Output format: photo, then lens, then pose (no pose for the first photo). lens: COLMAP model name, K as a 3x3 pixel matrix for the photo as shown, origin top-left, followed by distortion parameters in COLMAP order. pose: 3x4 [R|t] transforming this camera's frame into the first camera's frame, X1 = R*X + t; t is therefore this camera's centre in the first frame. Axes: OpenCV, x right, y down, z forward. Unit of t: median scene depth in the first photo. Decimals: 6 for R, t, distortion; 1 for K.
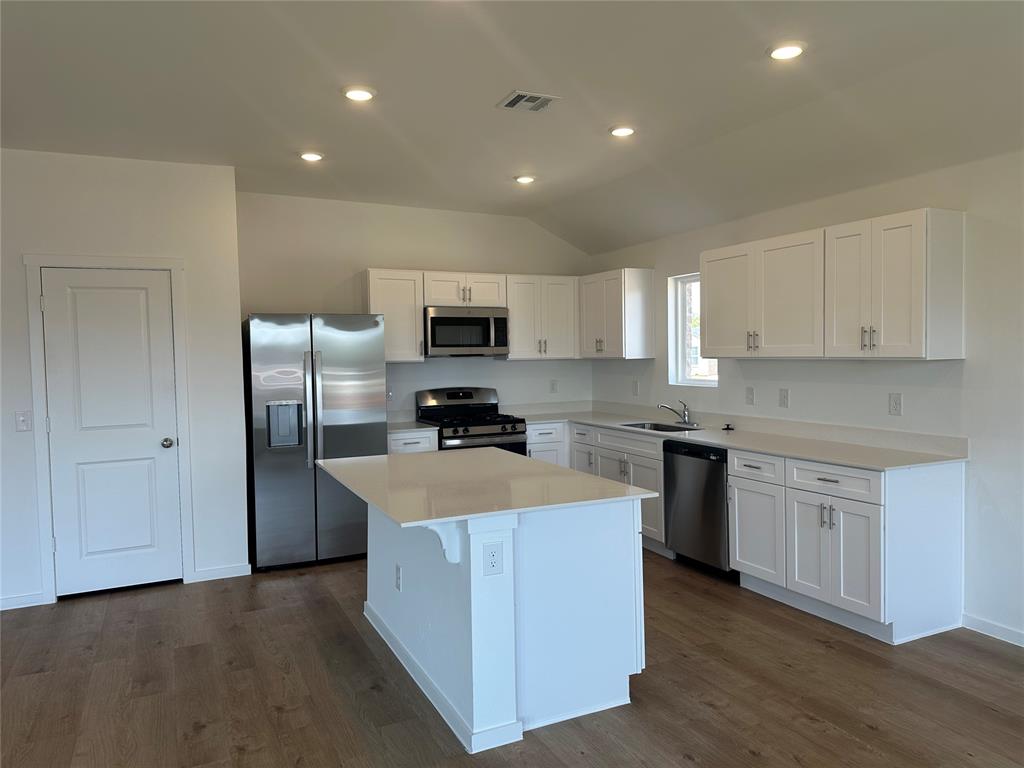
lens RADIAL K [[710.6, 0, 512.0], [0, 710.6, 384.0], [0, 0, 1]] dist [-0.000473, -0.005237]
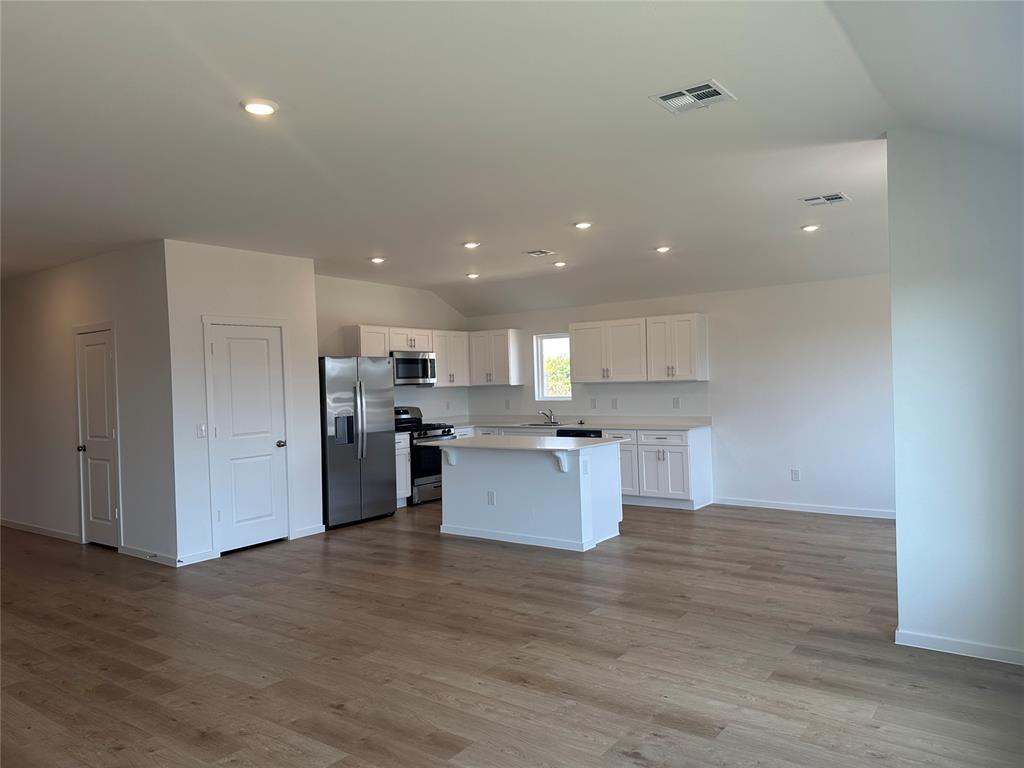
lens RADIAL K [[710.6, 0, 512.0], [0, 710.6, 384.0], [0, 0, 1]] dist [-0.000473, -0.005237]
pose [[0.882227, -0.010867, 0.470698, -0.631668], [0.034788, 0.998505, -0.042152, 0.032040], [-0.469537, 0.053563, 0.881287, -0.445422]]
